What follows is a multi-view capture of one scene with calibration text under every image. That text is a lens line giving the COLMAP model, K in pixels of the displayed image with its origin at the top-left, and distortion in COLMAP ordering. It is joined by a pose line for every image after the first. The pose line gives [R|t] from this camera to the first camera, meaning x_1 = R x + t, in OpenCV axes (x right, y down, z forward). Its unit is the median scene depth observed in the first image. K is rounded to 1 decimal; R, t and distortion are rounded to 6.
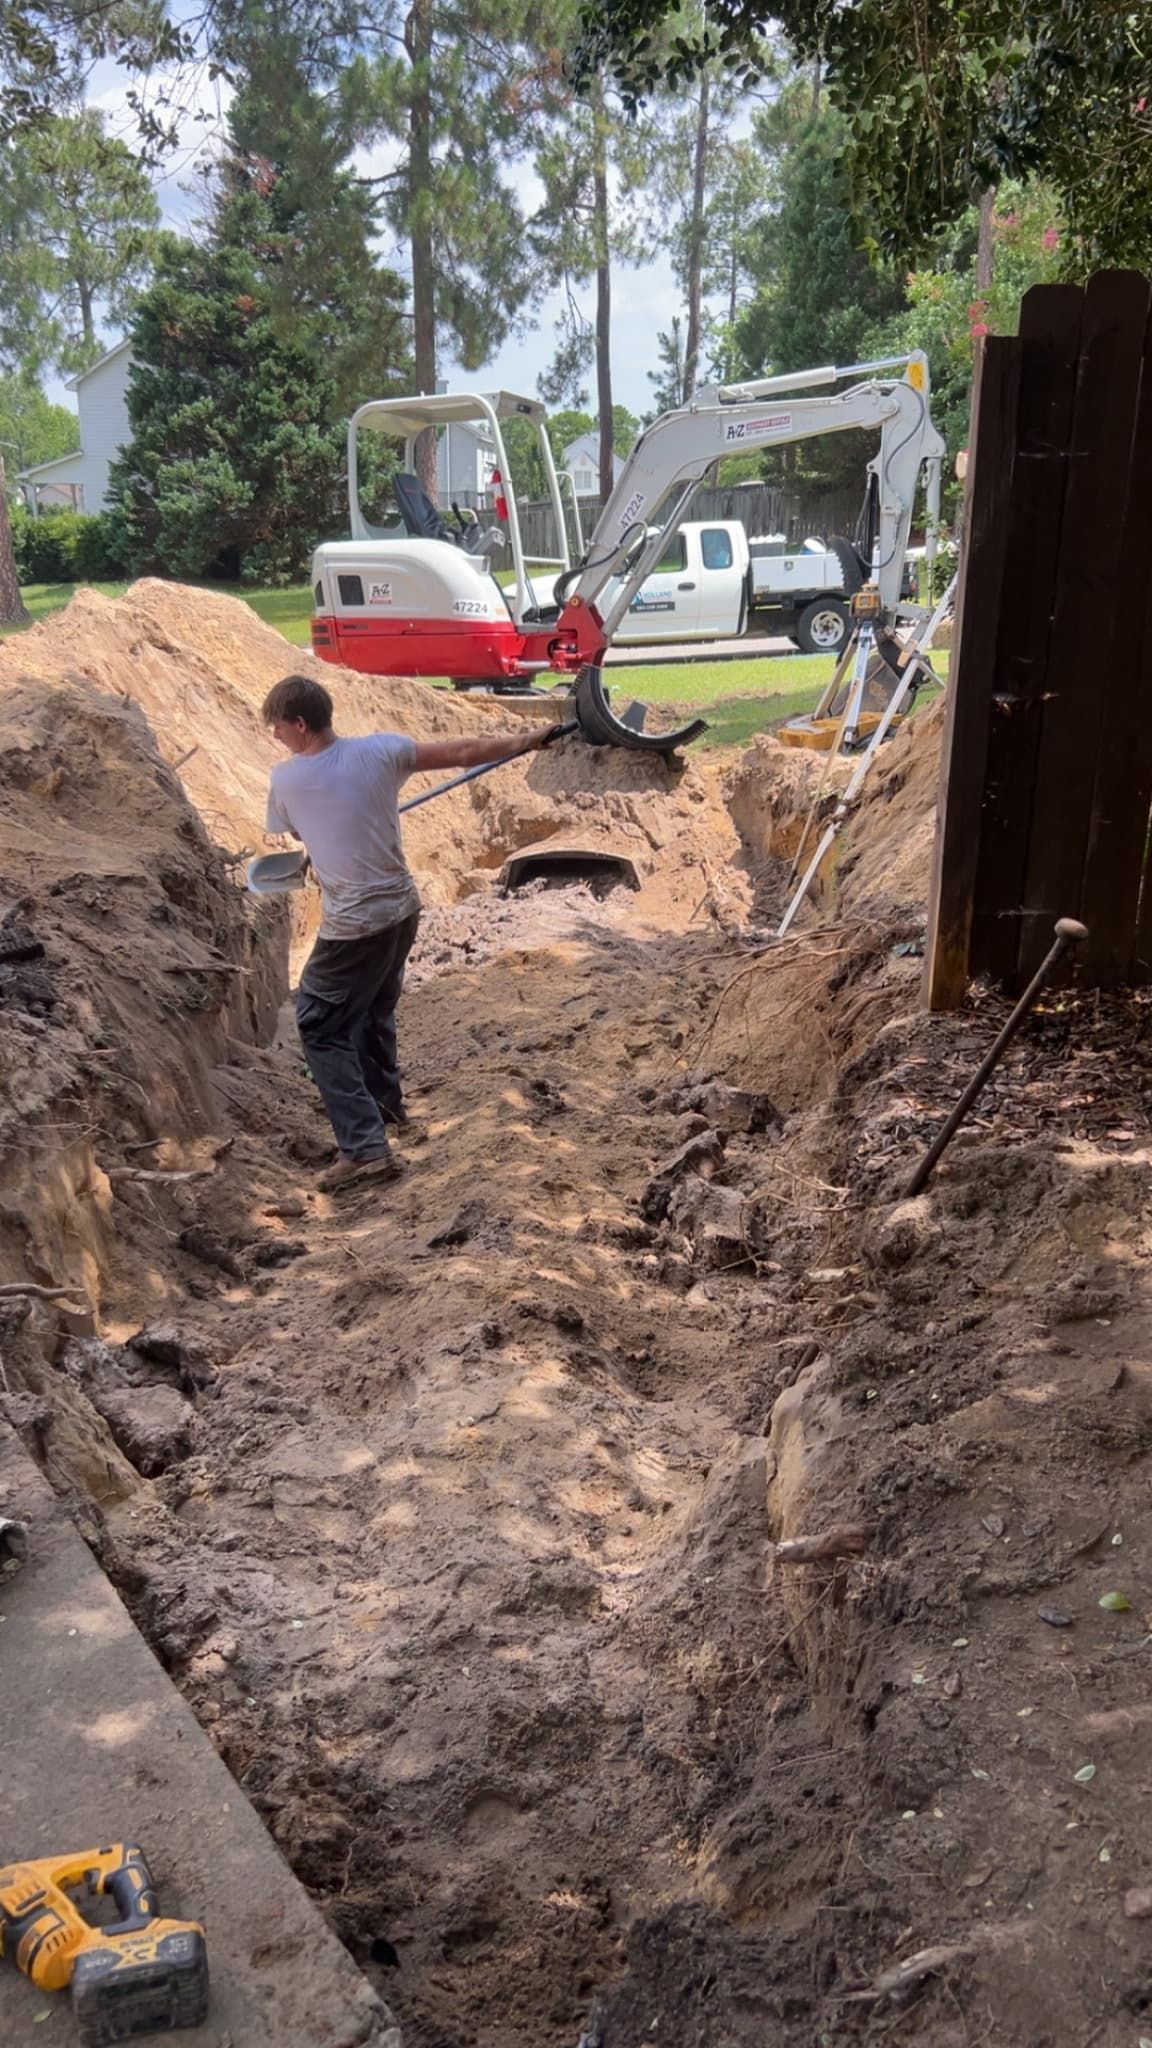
lens RADIAL K [[1688.6, 0, 563.7], [0, 1688.6, 1031.6], [0, 0, 1]] dist [0.009689, -0.023420]
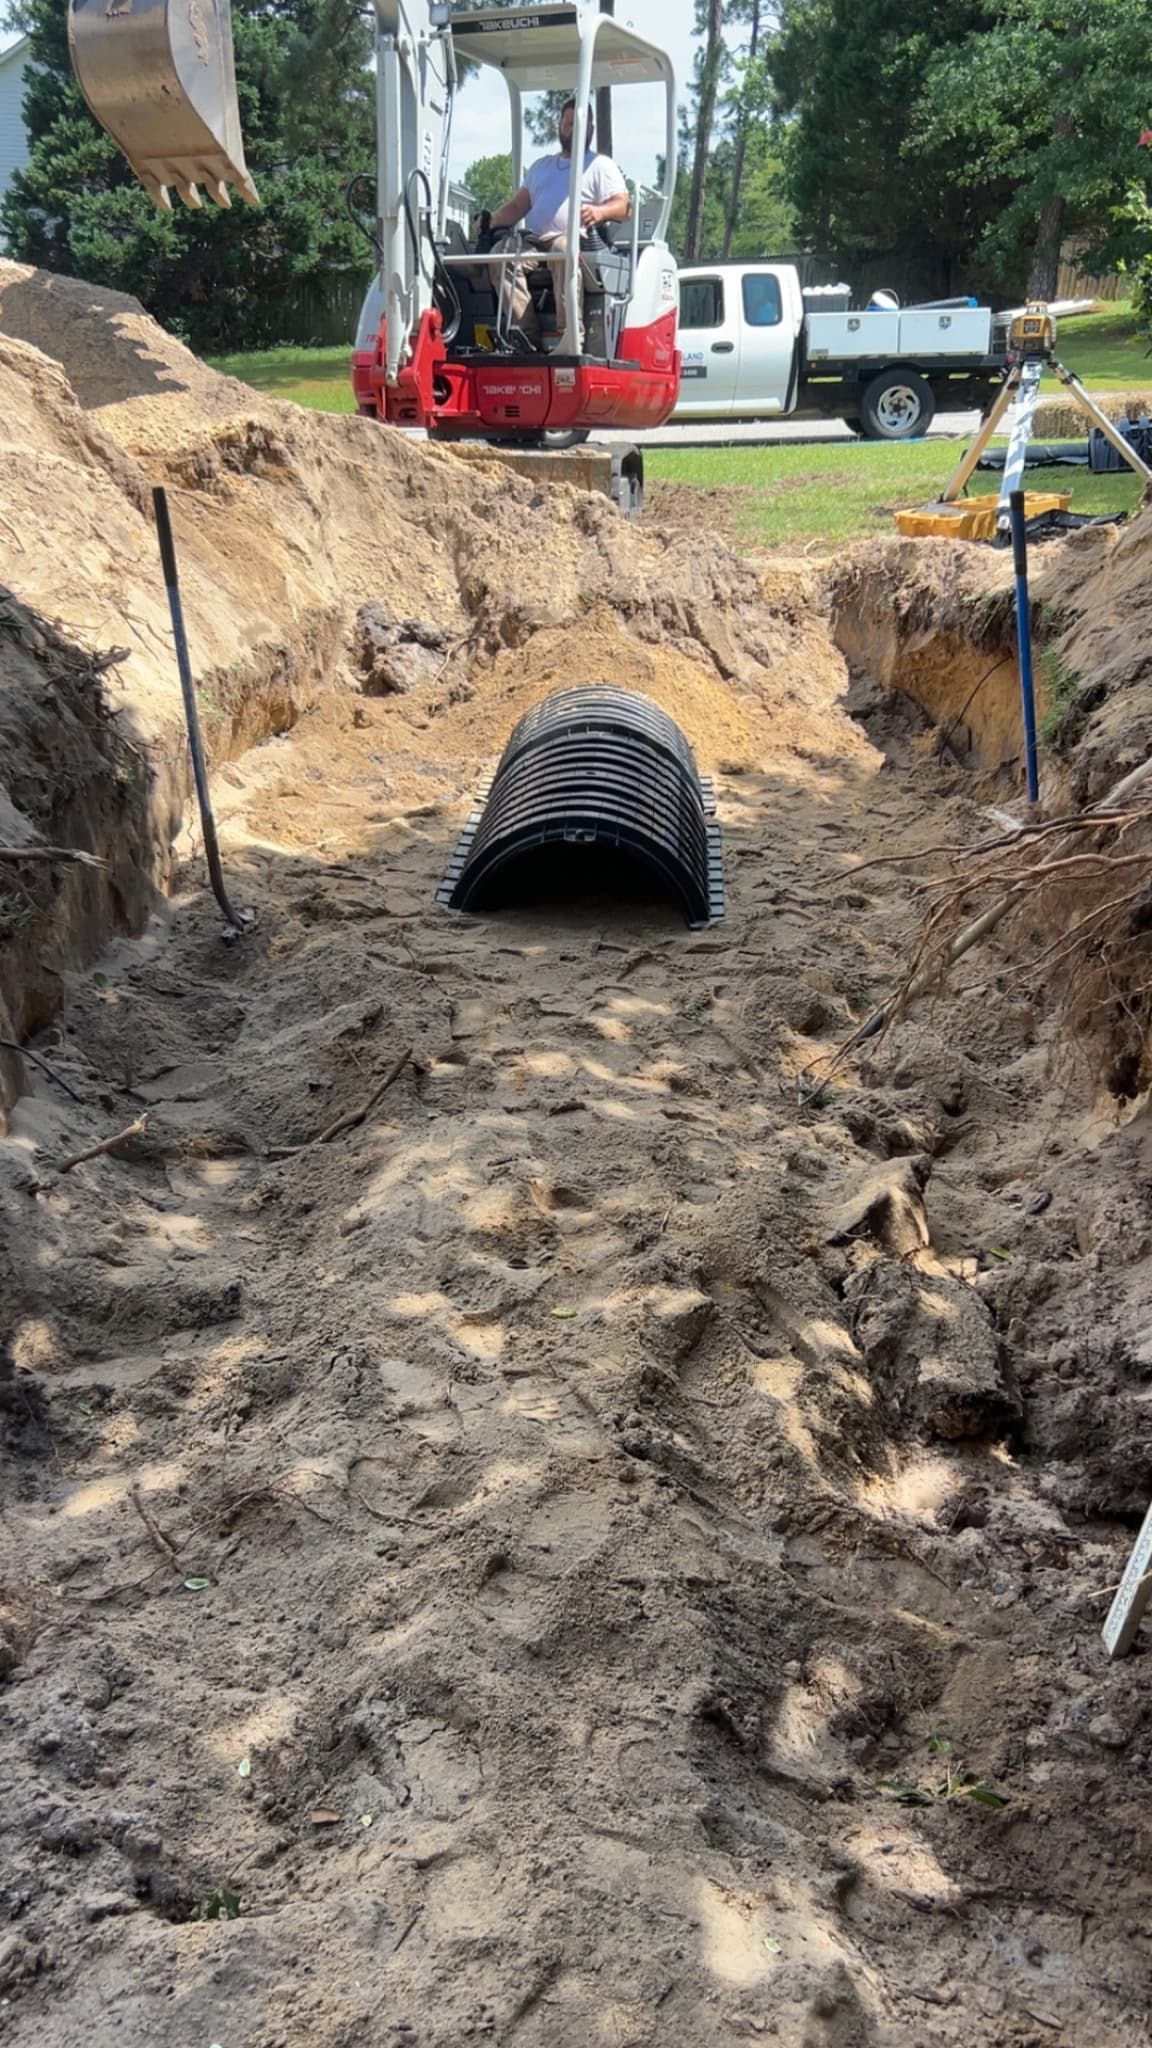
lens RADIAL K [[1690.2, 0, 576.0], [0, 1690.2, 1024.0], [0, 0, 1]] dist [0.018874, -0.048757]
pose [[0.998853, 0.022511, 0.042267, -0.021806], [-0.026037, 0.996057, 0.084808, -0.015167], [-0.040191, -0.085811, 0.995500, 0.193801]]
